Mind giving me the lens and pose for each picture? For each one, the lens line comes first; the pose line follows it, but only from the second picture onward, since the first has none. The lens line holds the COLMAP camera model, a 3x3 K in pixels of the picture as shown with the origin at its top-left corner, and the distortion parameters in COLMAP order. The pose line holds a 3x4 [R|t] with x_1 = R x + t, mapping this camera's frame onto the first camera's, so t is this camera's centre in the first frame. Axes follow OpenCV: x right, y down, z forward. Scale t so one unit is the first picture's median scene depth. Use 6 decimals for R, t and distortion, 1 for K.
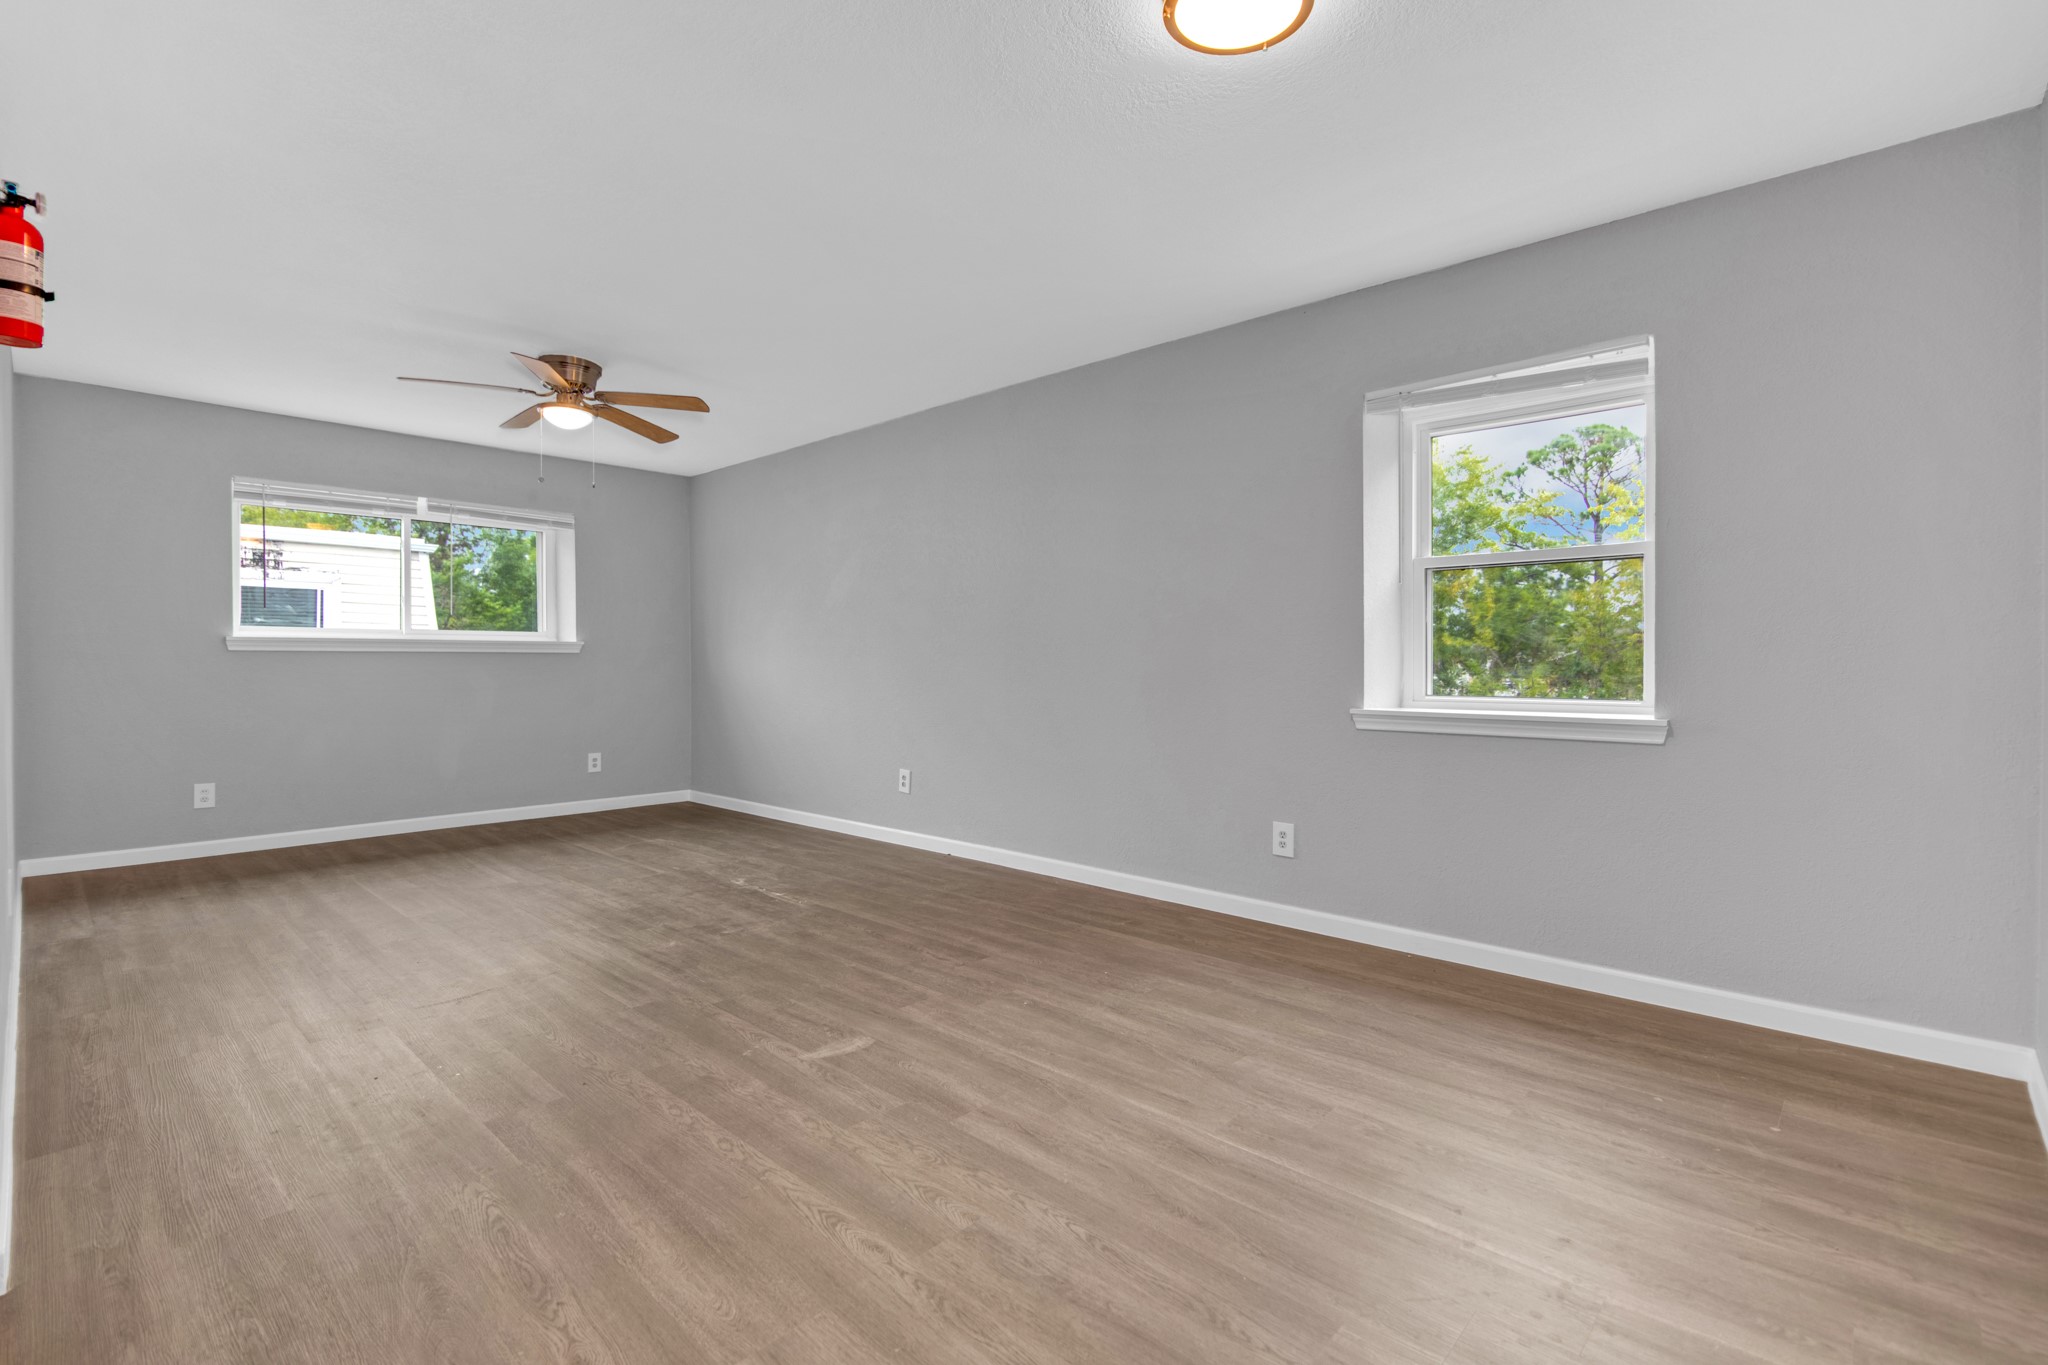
lens RADIAL K [[924.2, 0, 1021.9], [0, 924.2, 670.4], [0, 0, 1]] dist [0.001605, -0.008866]
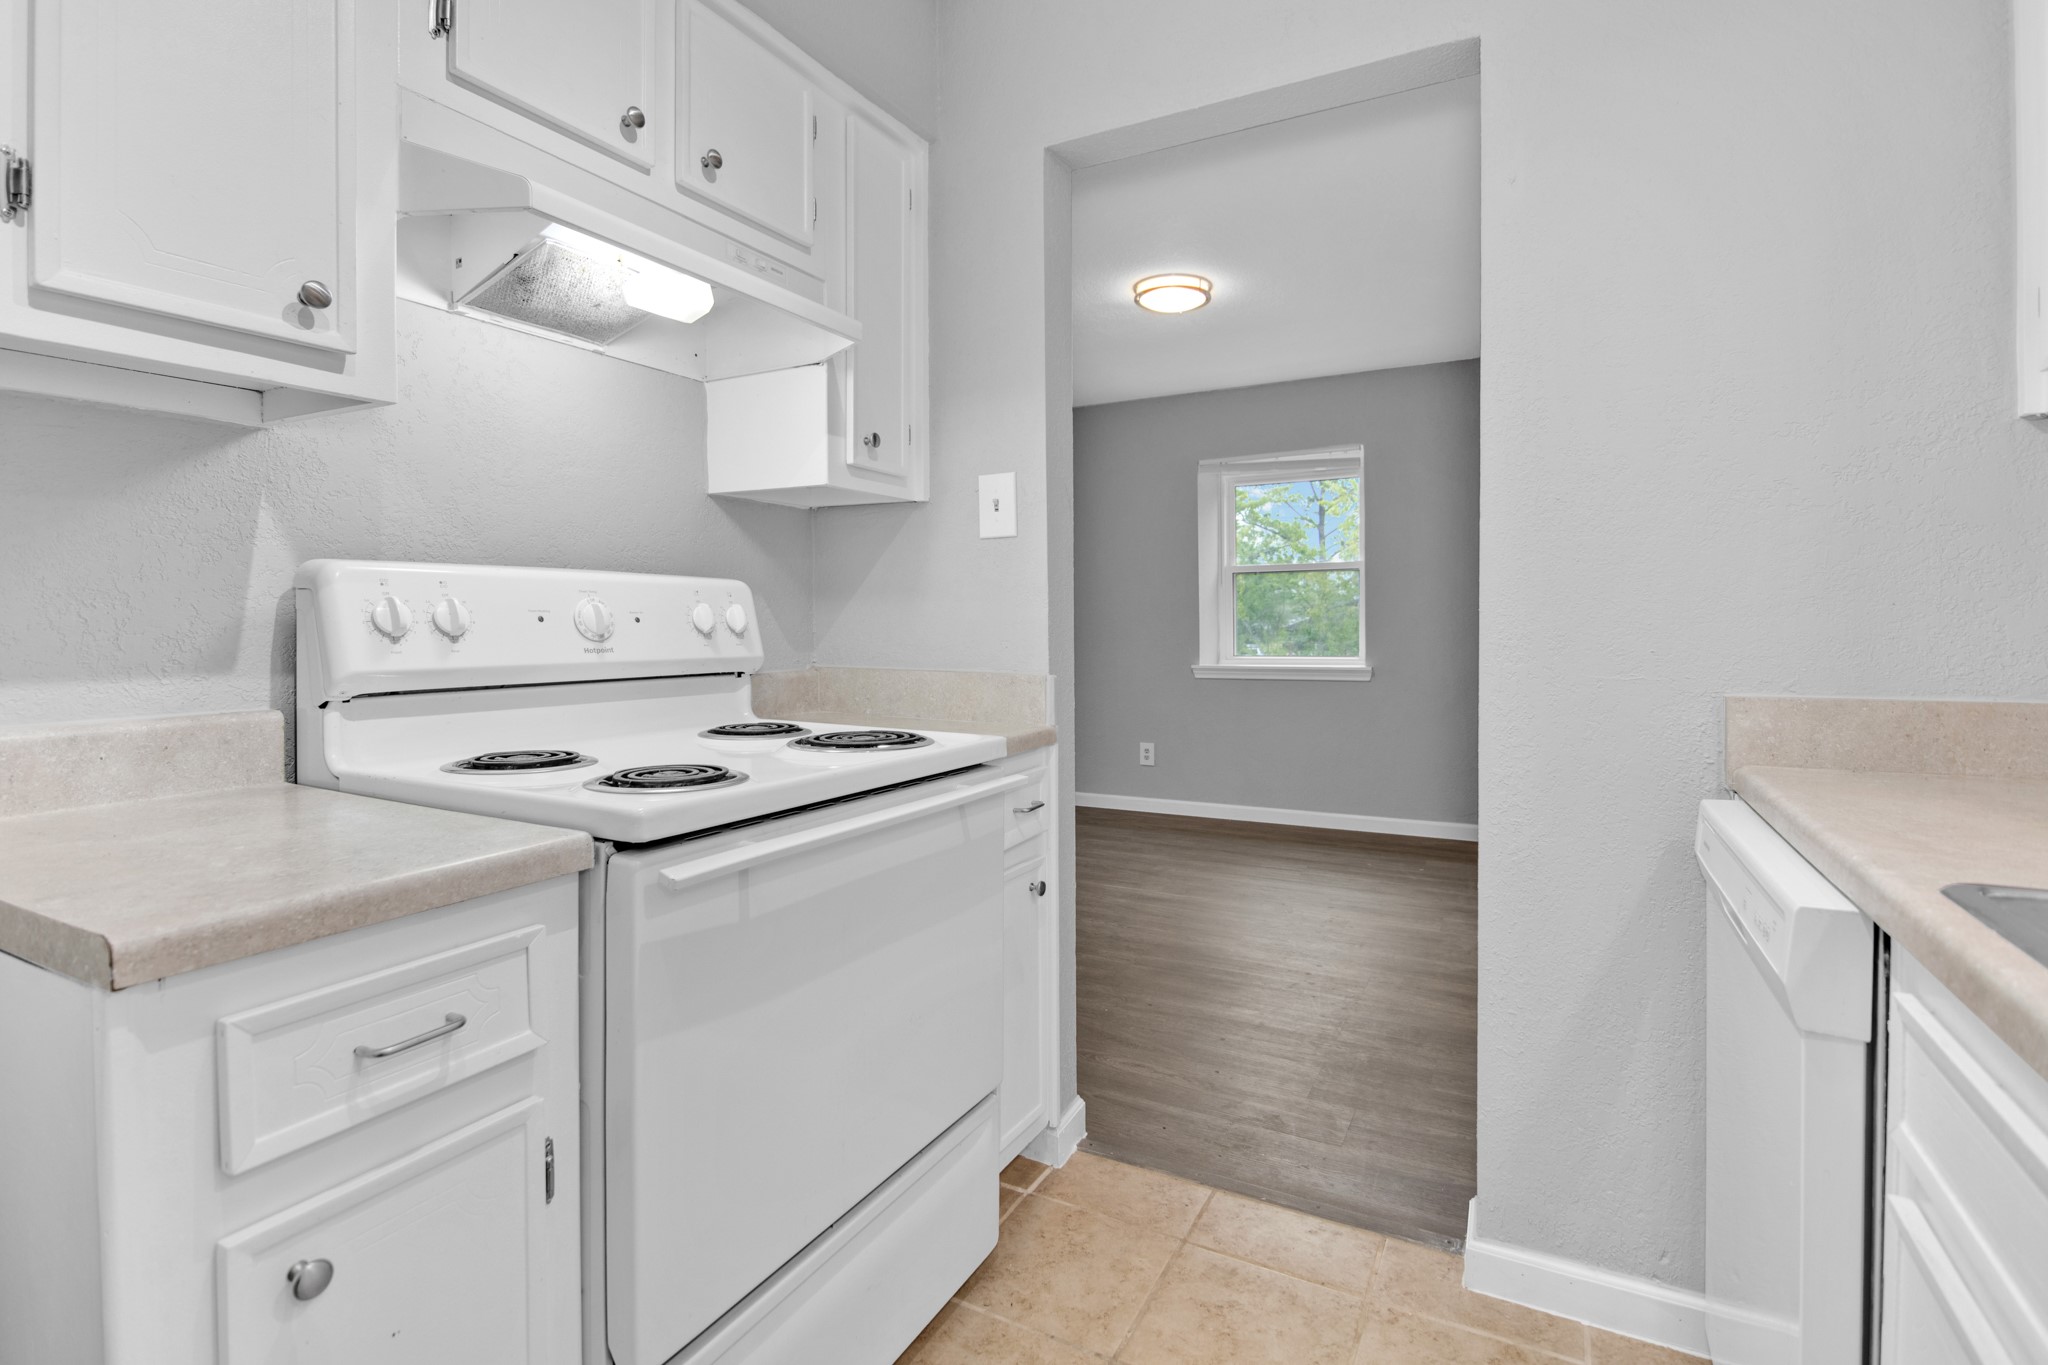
lens RADIAL K [[948.4, 0, 1017.8], [0, 948.4, 635.0], [0, 0, 1]] dist [0.003626, -0.010085]
pose [[0.968699, -0.009127, 0.248069, -0.411204], [0.009636, 0.999953, -0.000836, -0.012956], [-0.248050, 0.003200, 0.968742, -0.596006]]
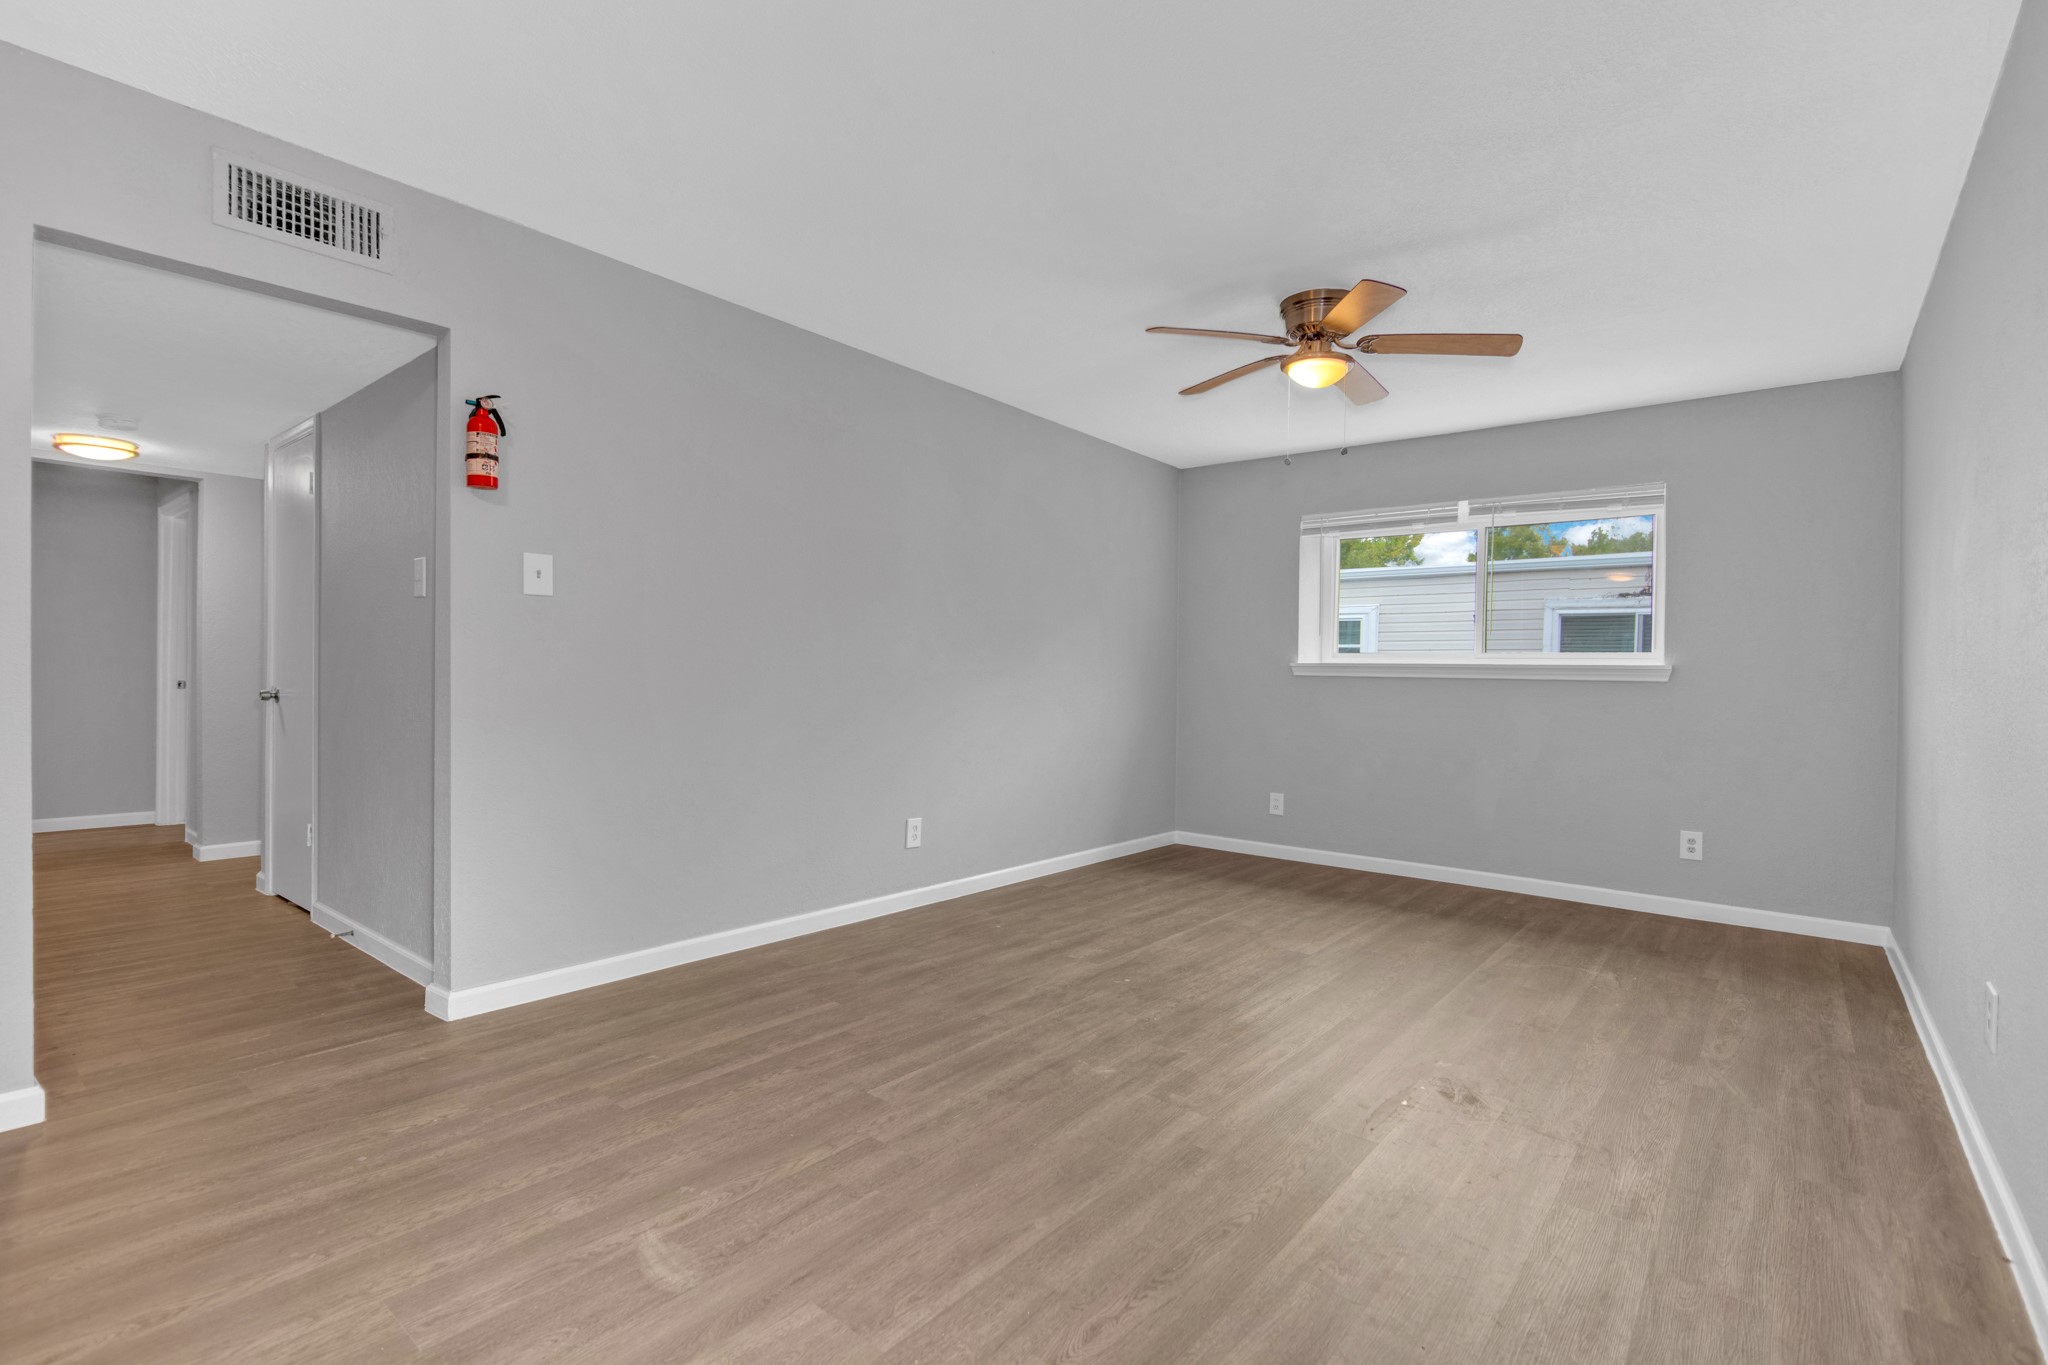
lens RADIAL K [[948.7, 0, 1030.8], [0, 948.7, 685.4], [0, 0, 1]] dist [0.001530, -0.008268]
pose [[0.070334, 0.012427, -0.997446, 0.465946], [-0.032470, 0.999421, 0.010162, -0.019856], [0.996995, 0.031672, 0.070697, 1.127785]]
